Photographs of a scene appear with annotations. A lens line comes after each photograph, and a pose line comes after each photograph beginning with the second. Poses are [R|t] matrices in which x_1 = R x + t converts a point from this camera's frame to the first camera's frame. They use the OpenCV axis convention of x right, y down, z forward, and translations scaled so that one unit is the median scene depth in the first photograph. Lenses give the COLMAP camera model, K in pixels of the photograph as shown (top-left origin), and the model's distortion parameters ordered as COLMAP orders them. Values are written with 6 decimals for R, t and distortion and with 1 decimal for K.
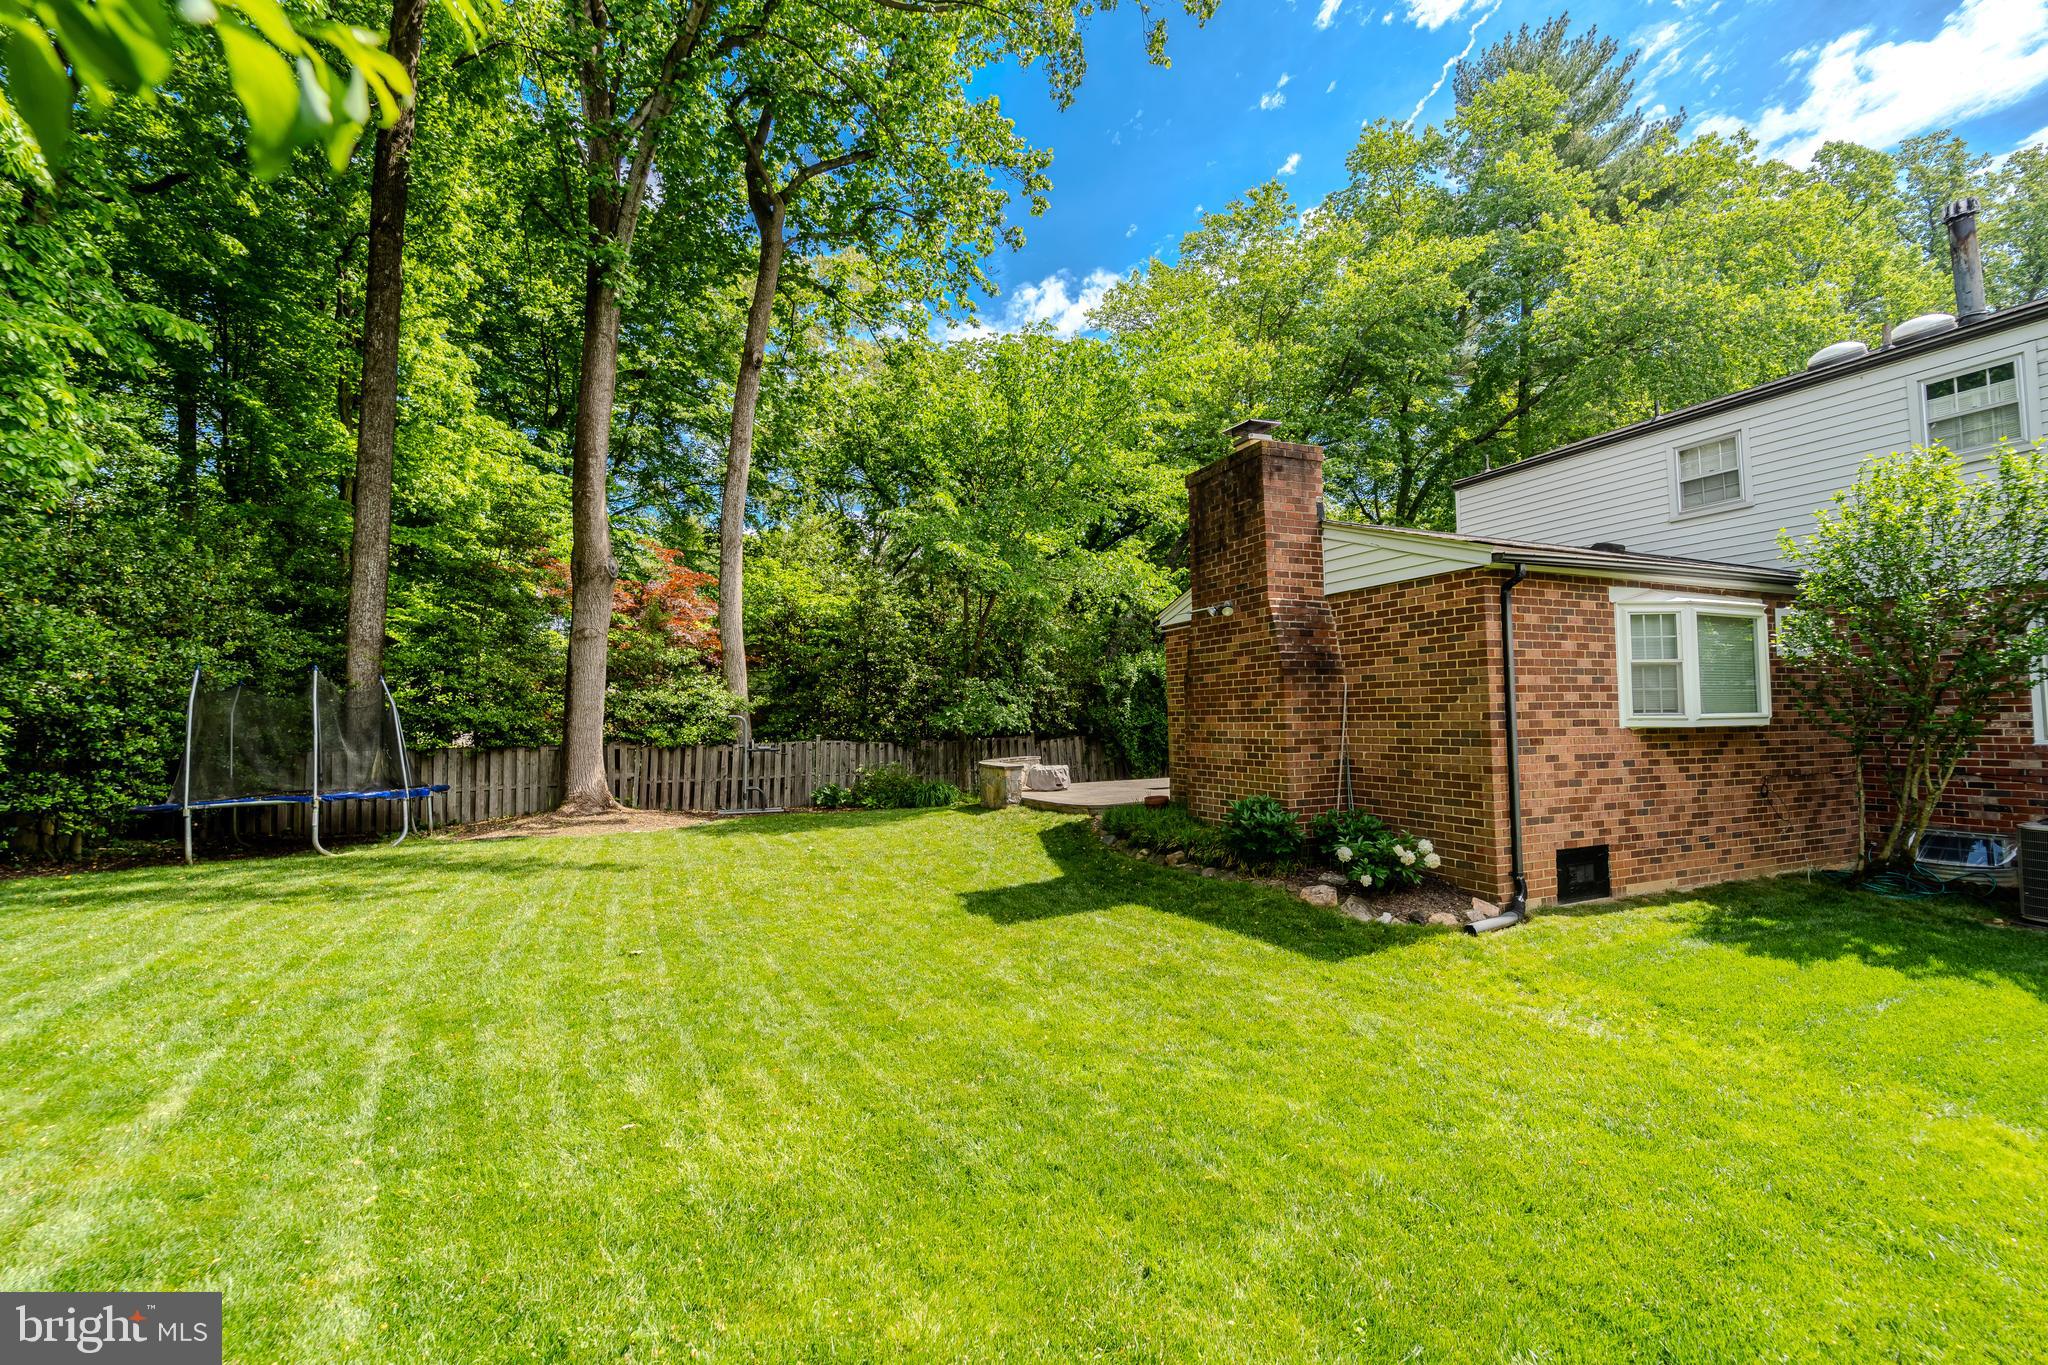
lens RADIAL K [[831.4, 0, 1017.6], [0, 831.4, 679.1], [0, 0, 1]] dist [0.000359, -0.000600]
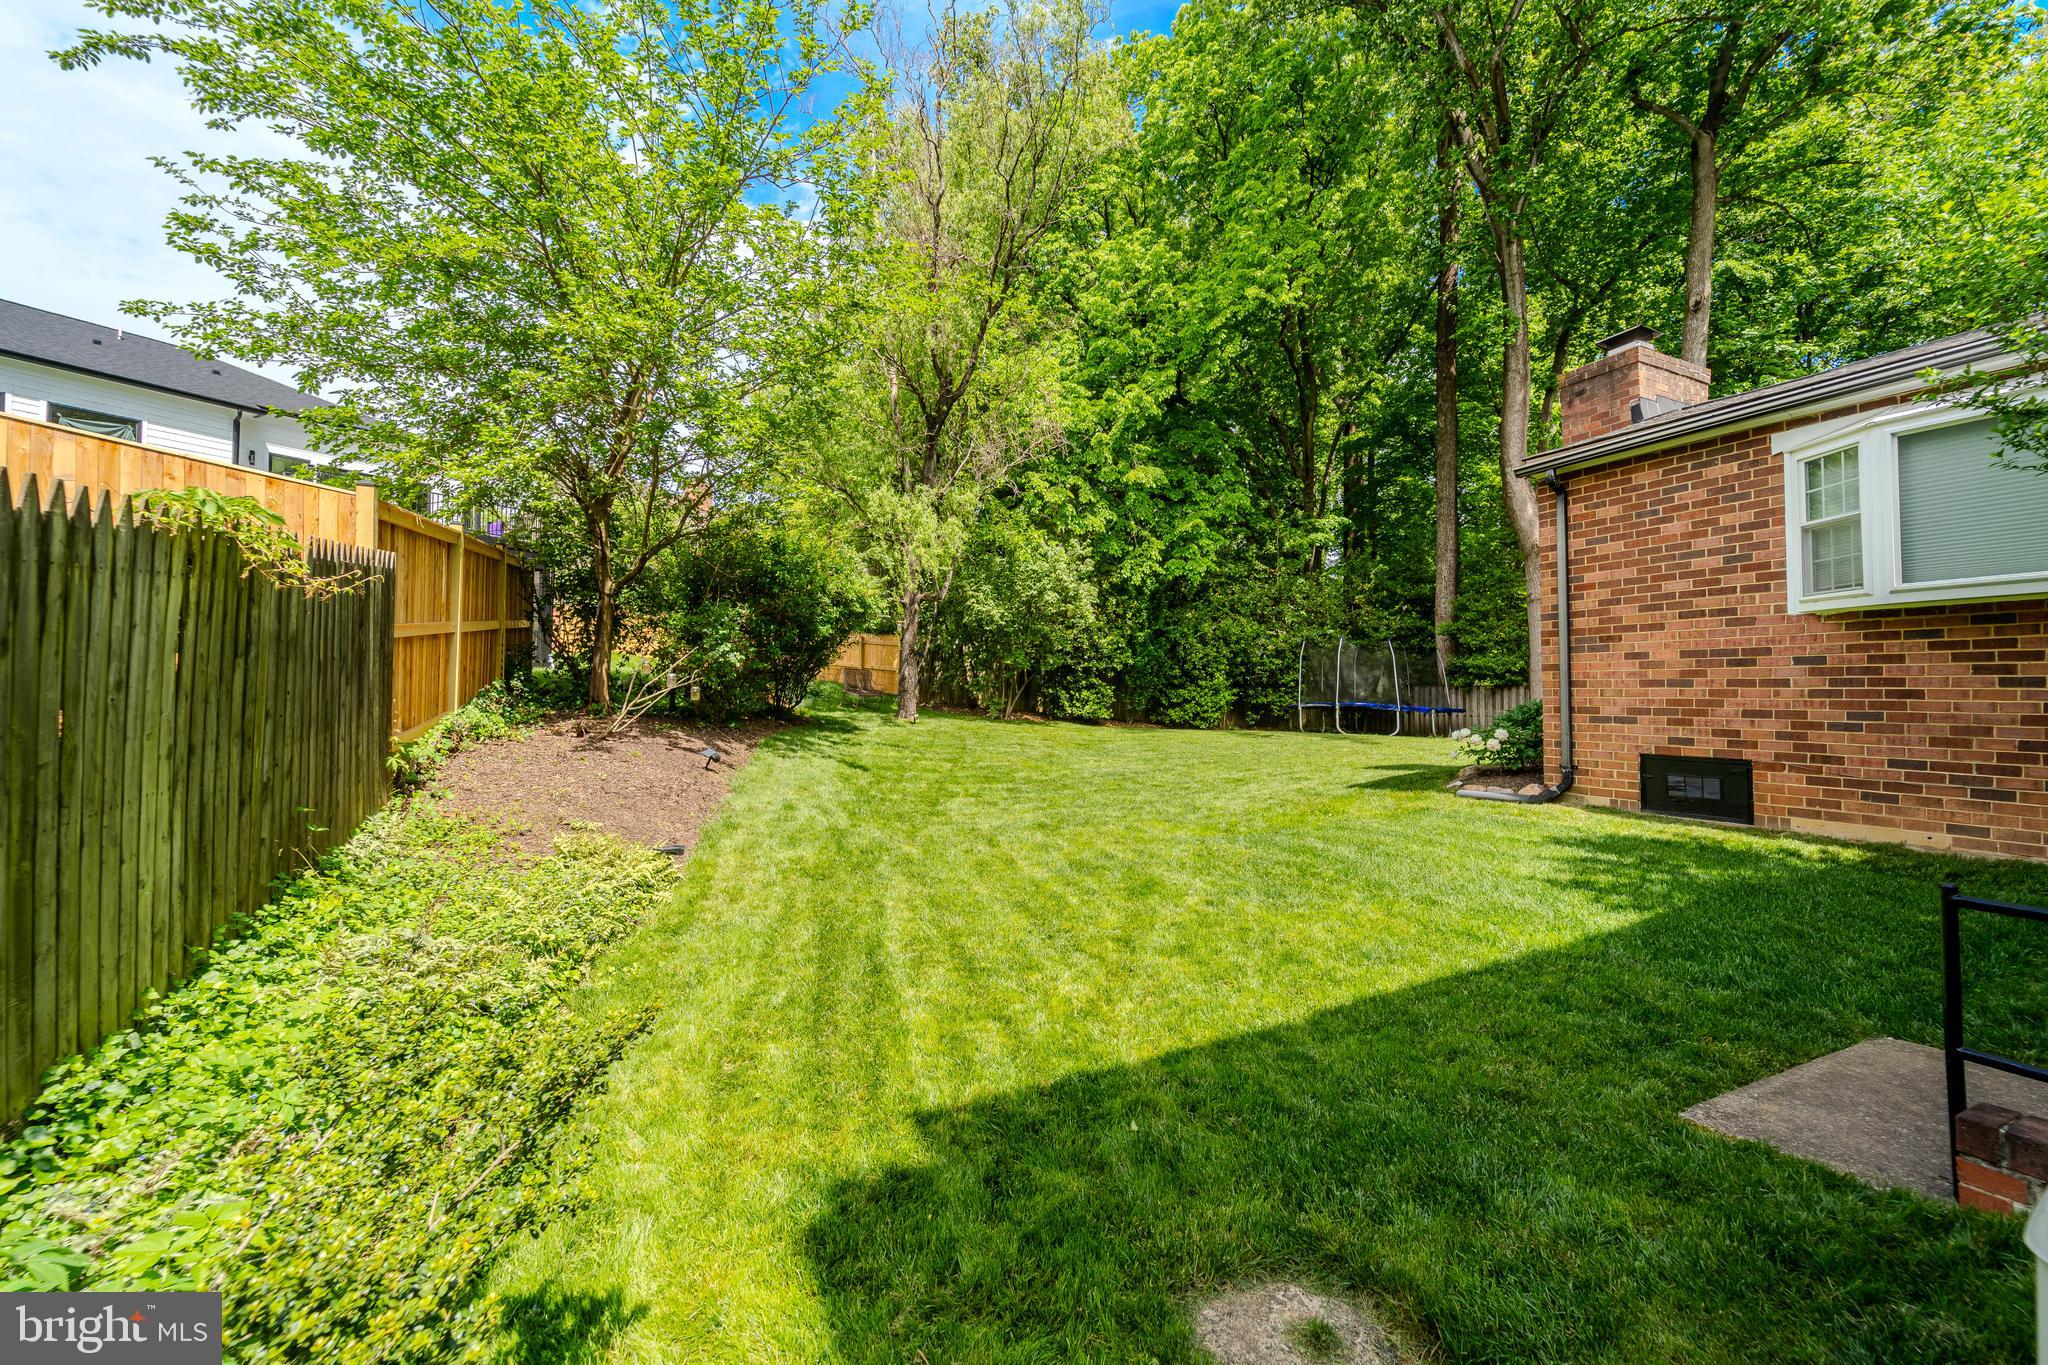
lens RADIAL K [[857.0, 0, 1024.8], [0, 857.0, 703.8], [0, 0, 1]] dist [0.001157, -0.000657]
pose [[0.047279, 0.017589, -0.998727, 1.227910], [0.042880, 0.998888, 0.019622, 0.078762], [0.997961, -0.043753, 0.046472, 0.207460]]
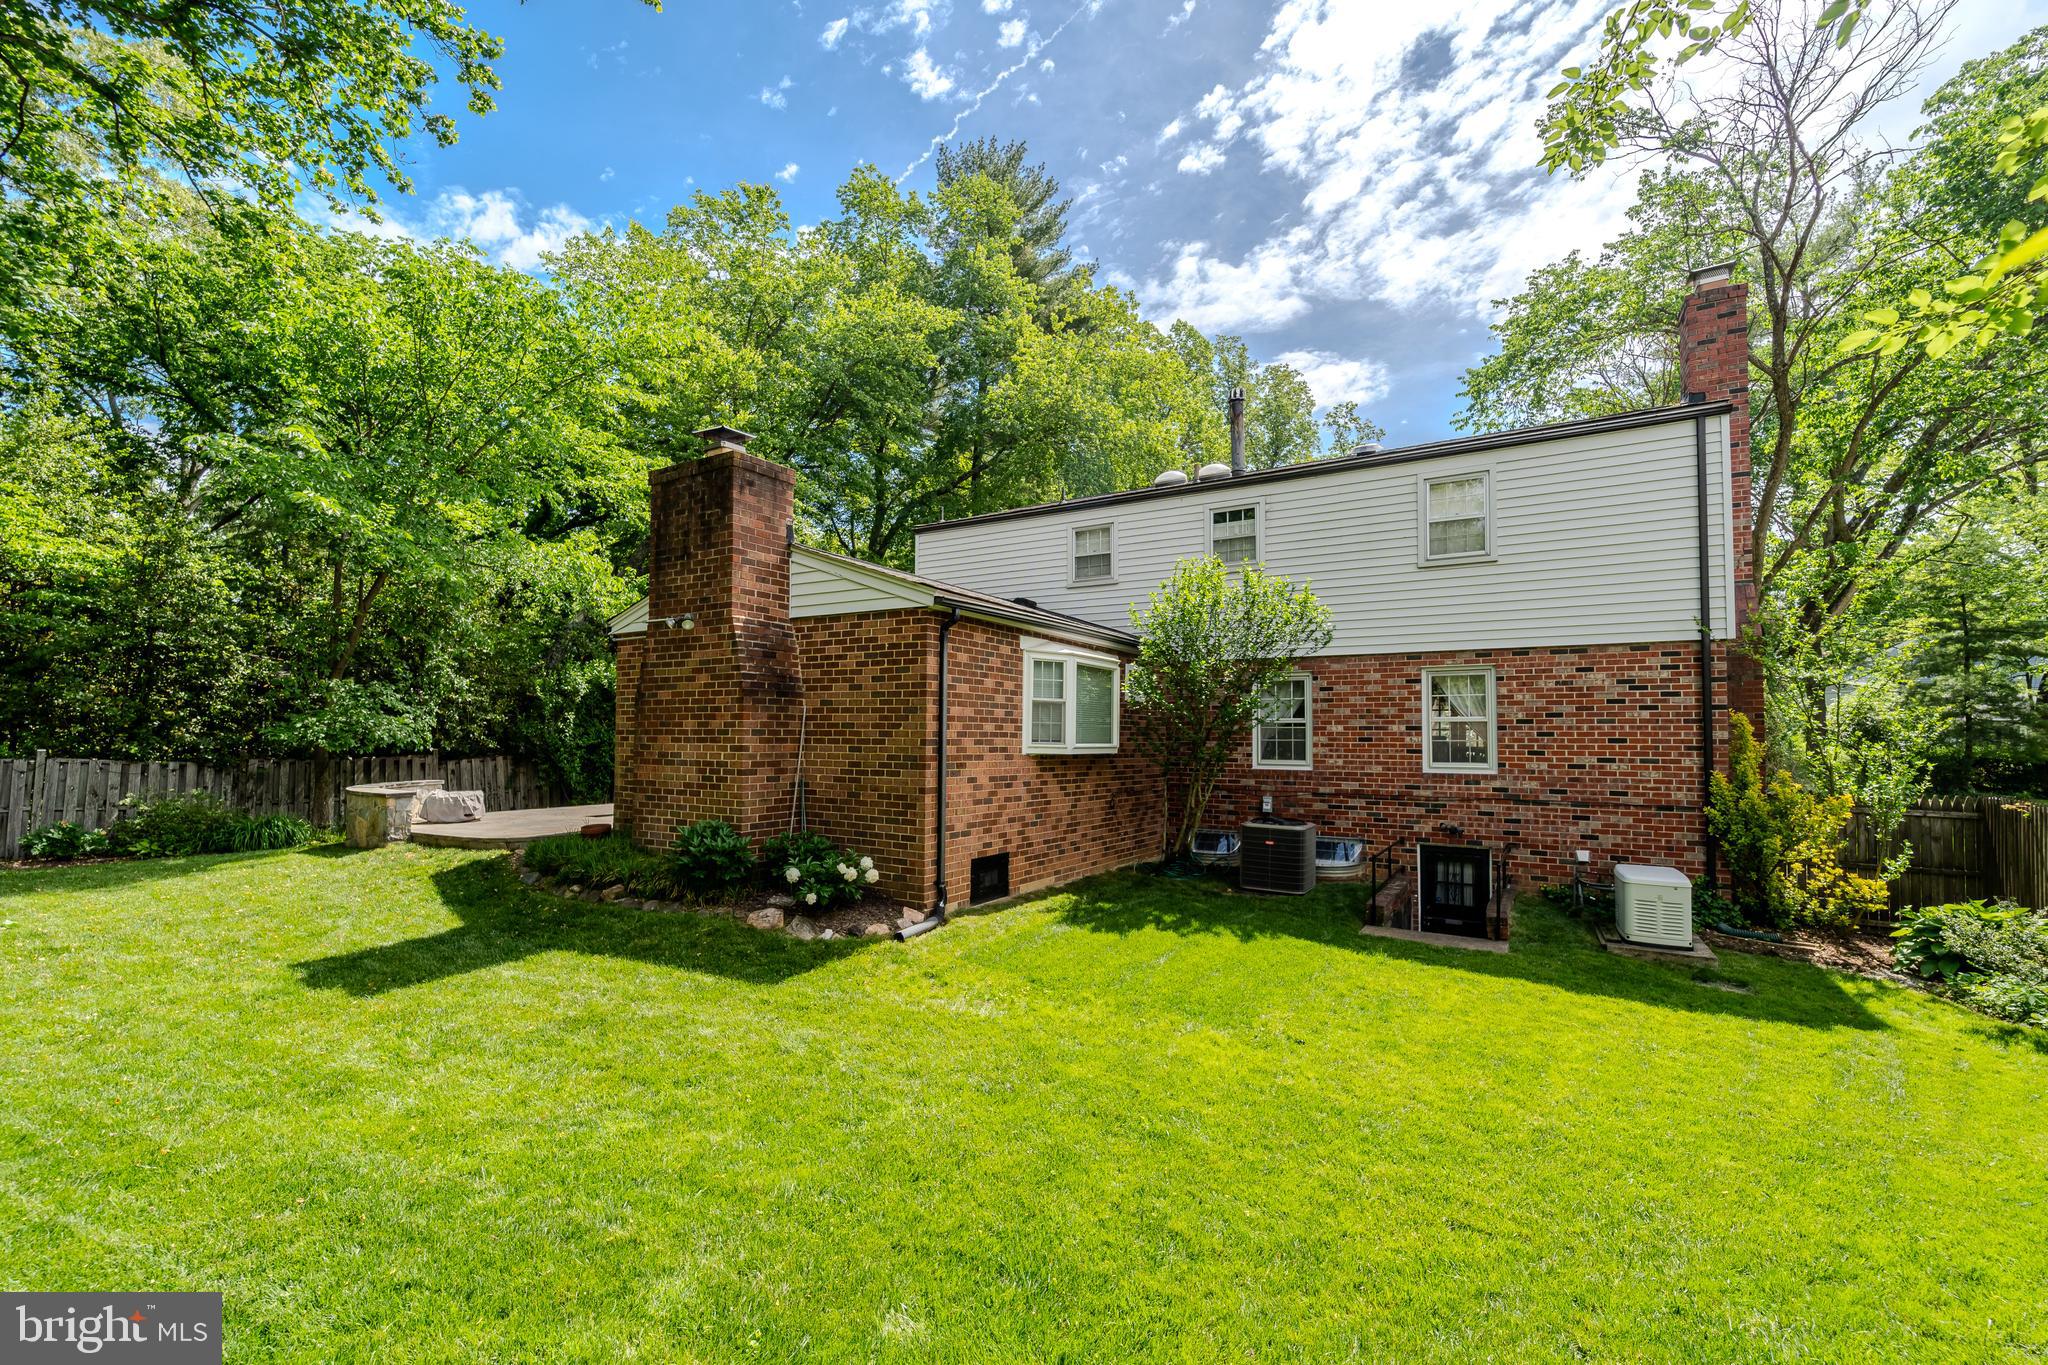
lens RADIAL K [[857.0, 0, 1024.8], [0, 857.0, 703.8], [0, 0, 1]] dist [0.001157, -0.000657]
pose [[0.816229, 0.045717, 0.575917, 0.010519], [-0.048767, 0.998758, -0.010167, -0.001111], [-0.575667, -0.019787, 0.817445, -0.008643]]
